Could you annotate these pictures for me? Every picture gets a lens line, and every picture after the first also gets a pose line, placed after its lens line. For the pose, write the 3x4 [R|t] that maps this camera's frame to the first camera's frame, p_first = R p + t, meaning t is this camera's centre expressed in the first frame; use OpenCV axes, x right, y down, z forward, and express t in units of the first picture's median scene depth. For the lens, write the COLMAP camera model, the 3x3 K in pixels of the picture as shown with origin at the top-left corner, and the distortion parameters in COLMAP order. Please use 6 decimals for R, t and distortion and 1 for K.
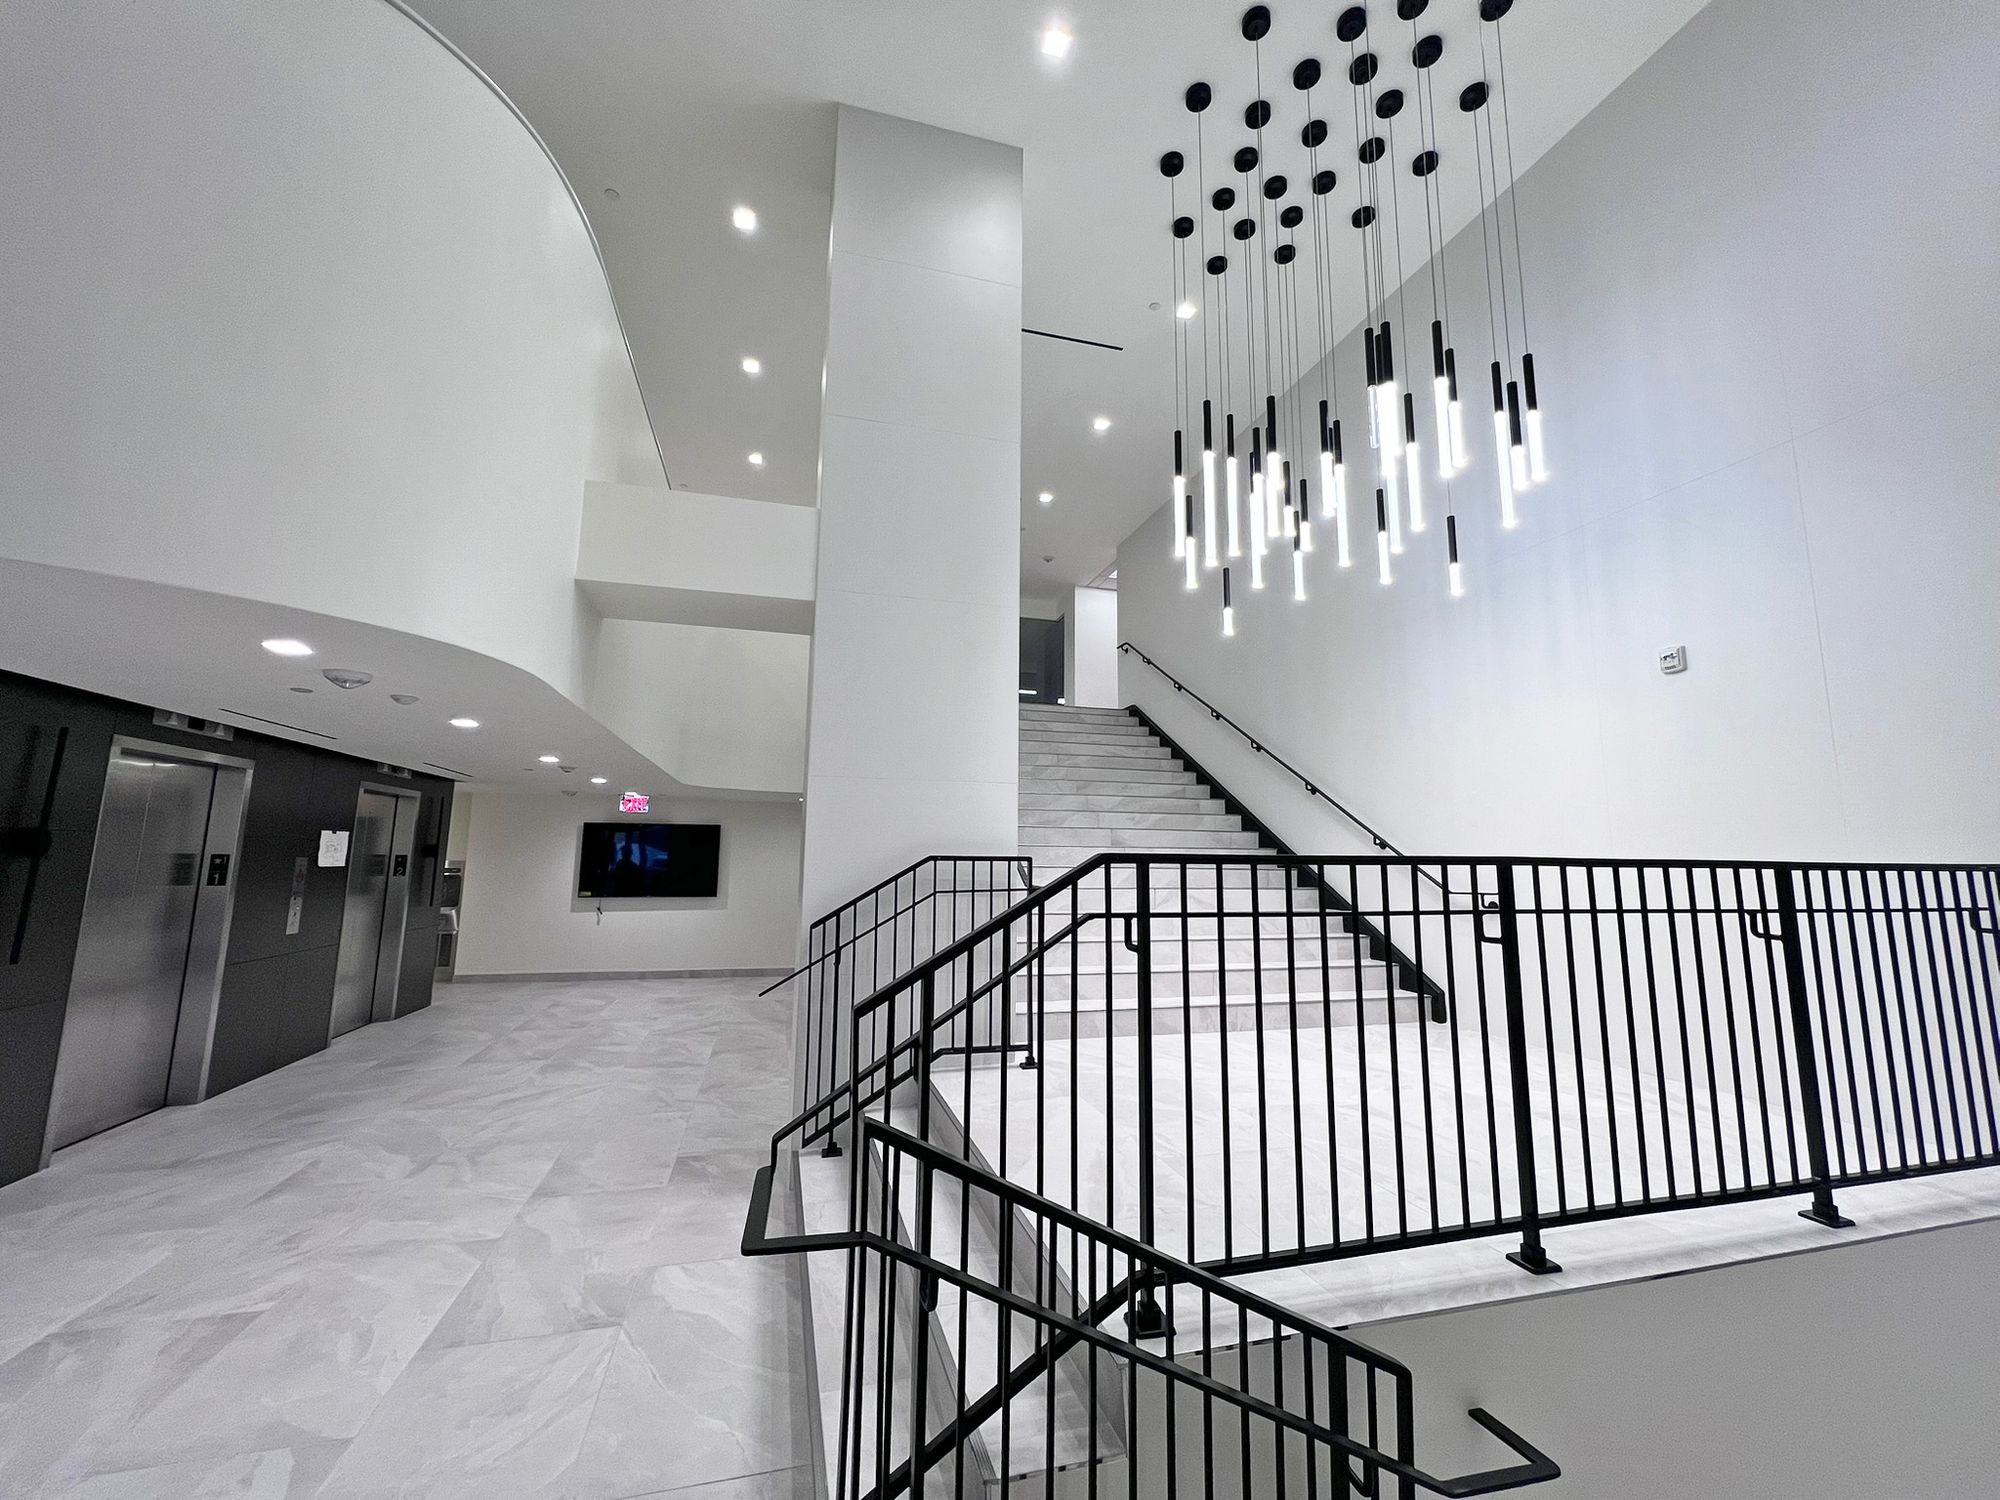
lens RADIAL K [[802.0, 0, 1000.0], [0, 802.0, 750.0], [0, 0, 1]] dist [-0.000916, -0.000120]
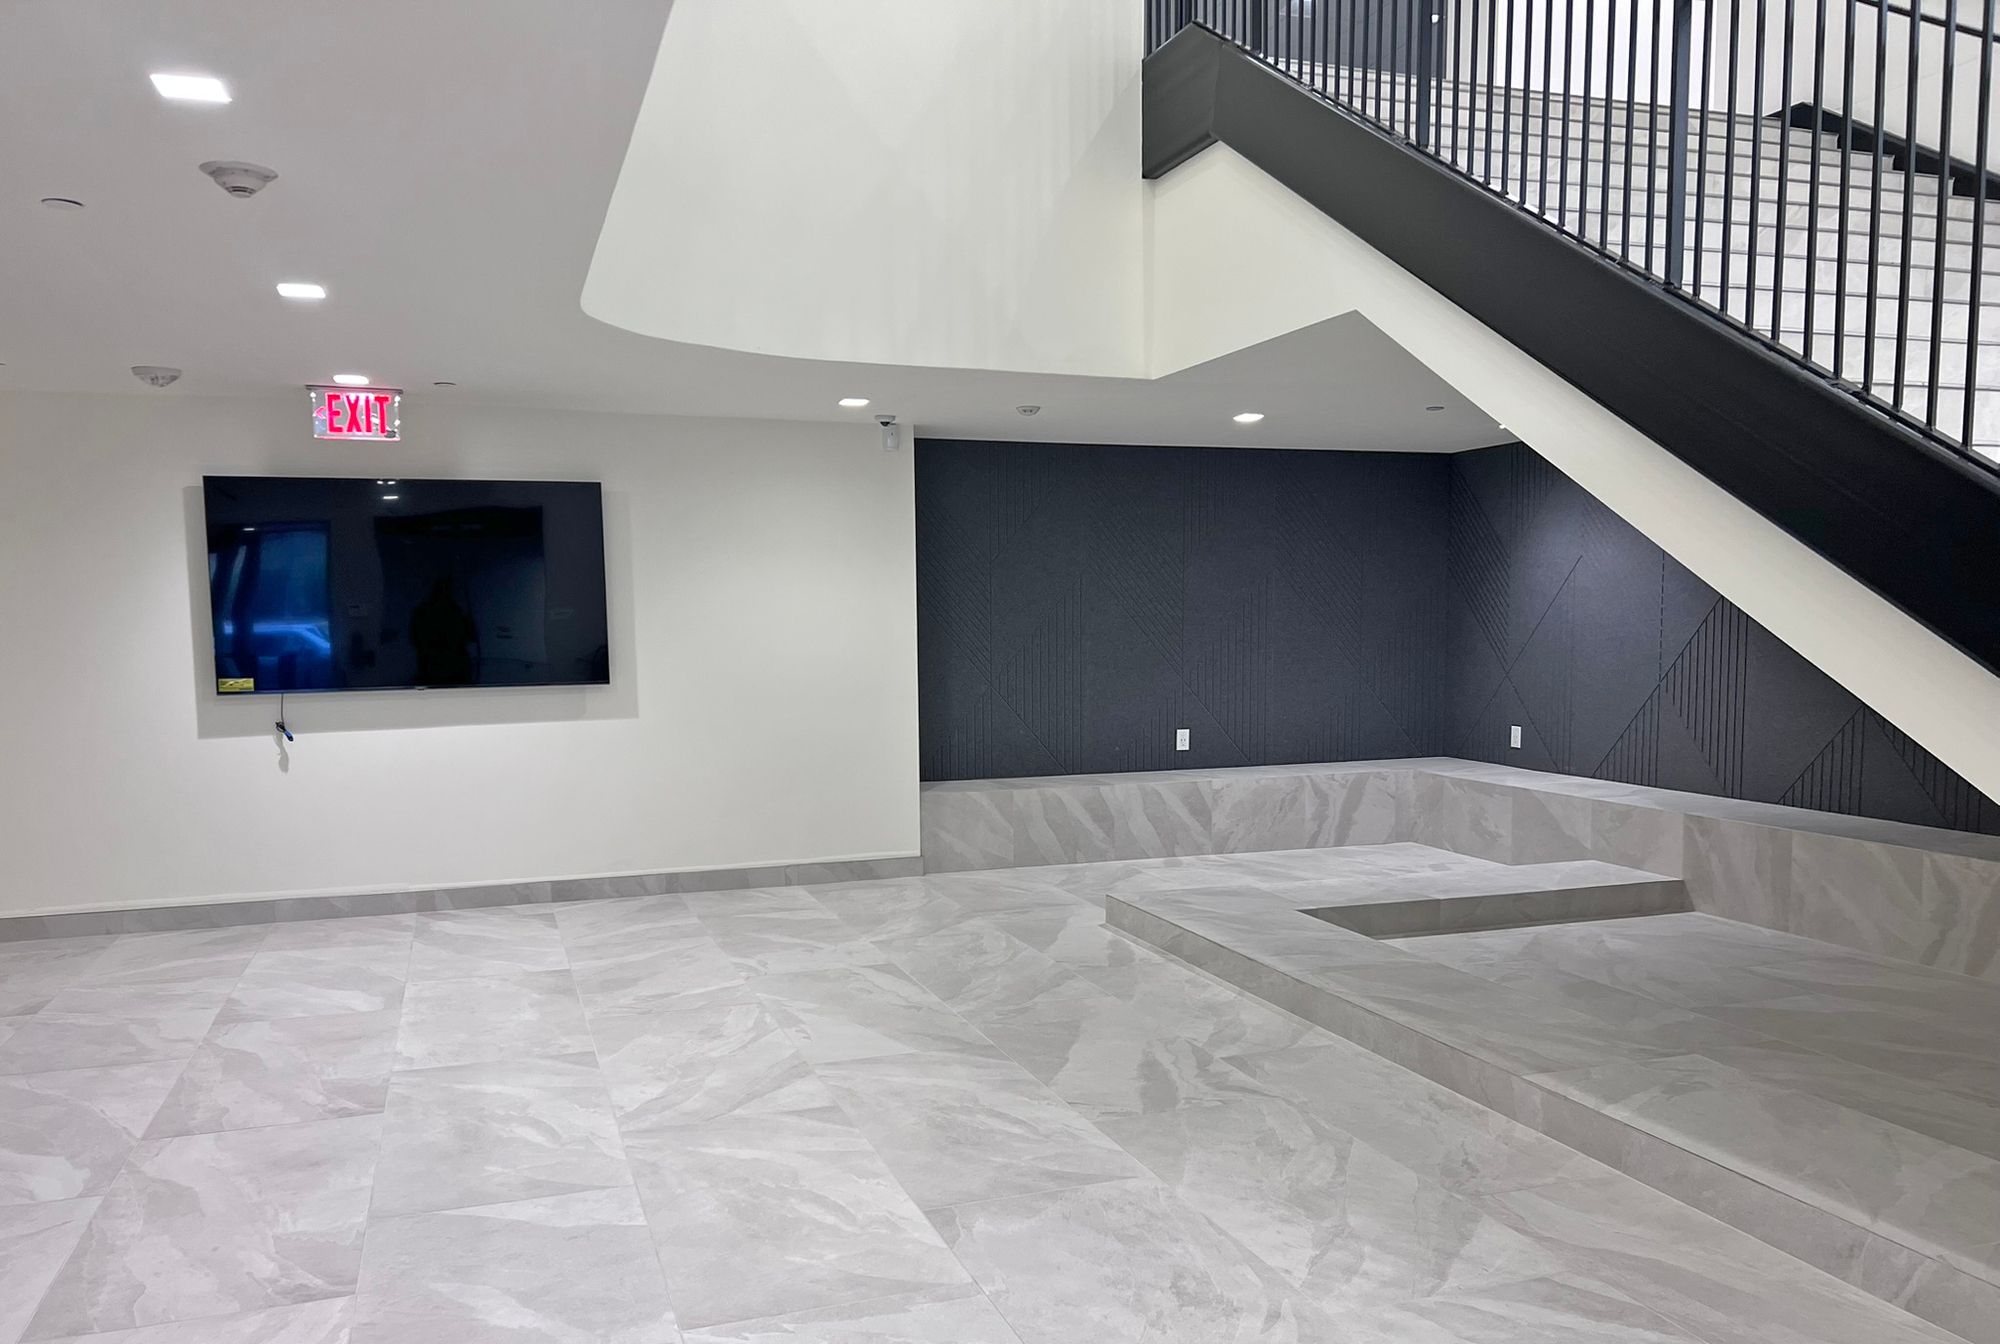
lens RADIAL K [[1504.0, 0, 1000.5], [0, 1504.0, 743.7], [0, 0, 1]] dist [0.056960, -0.063042]
pose [[0.997096, -0.028695, 0.070541, -0.297960], [0.012328, 0.974897, 0.222315, 0.079374], [-0.075150, -0.220800, 0.972420, 0.420302]]
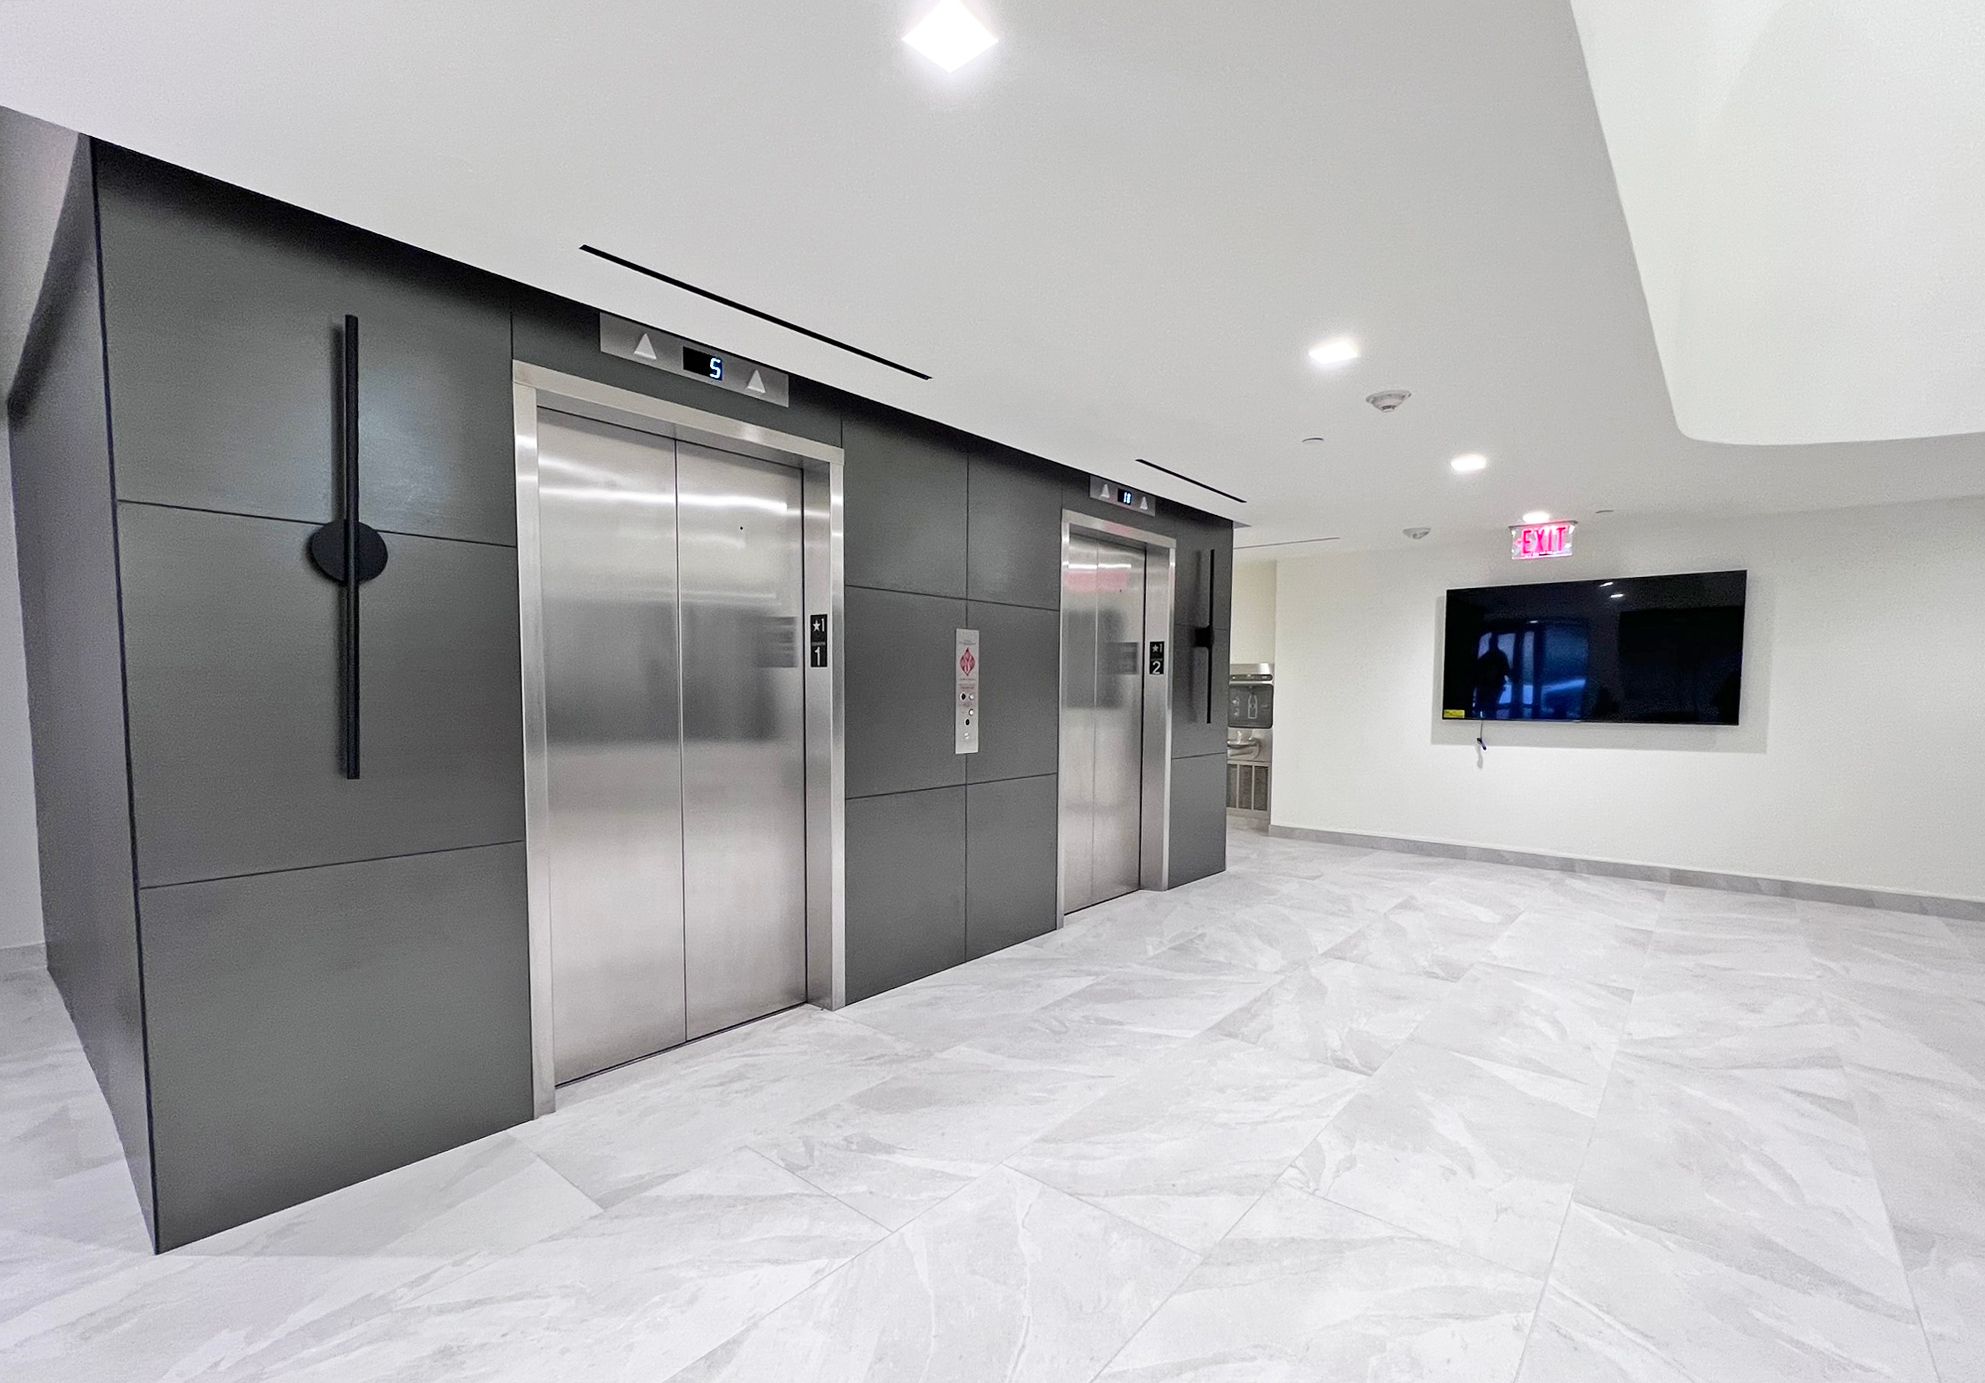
lens RADIAL K [[876.6, 0, 991.1], [0, 876.6, 744.4], [0, 0, 1]] dist [0.000106, -0.000184]
pose [[0.567139, 0.045367, -0.822372, -0.236462], [0.115151, 0.984307, 0.133713, 0.099388], [0.815533, -0.170531, 0.553015, 0.474939]]
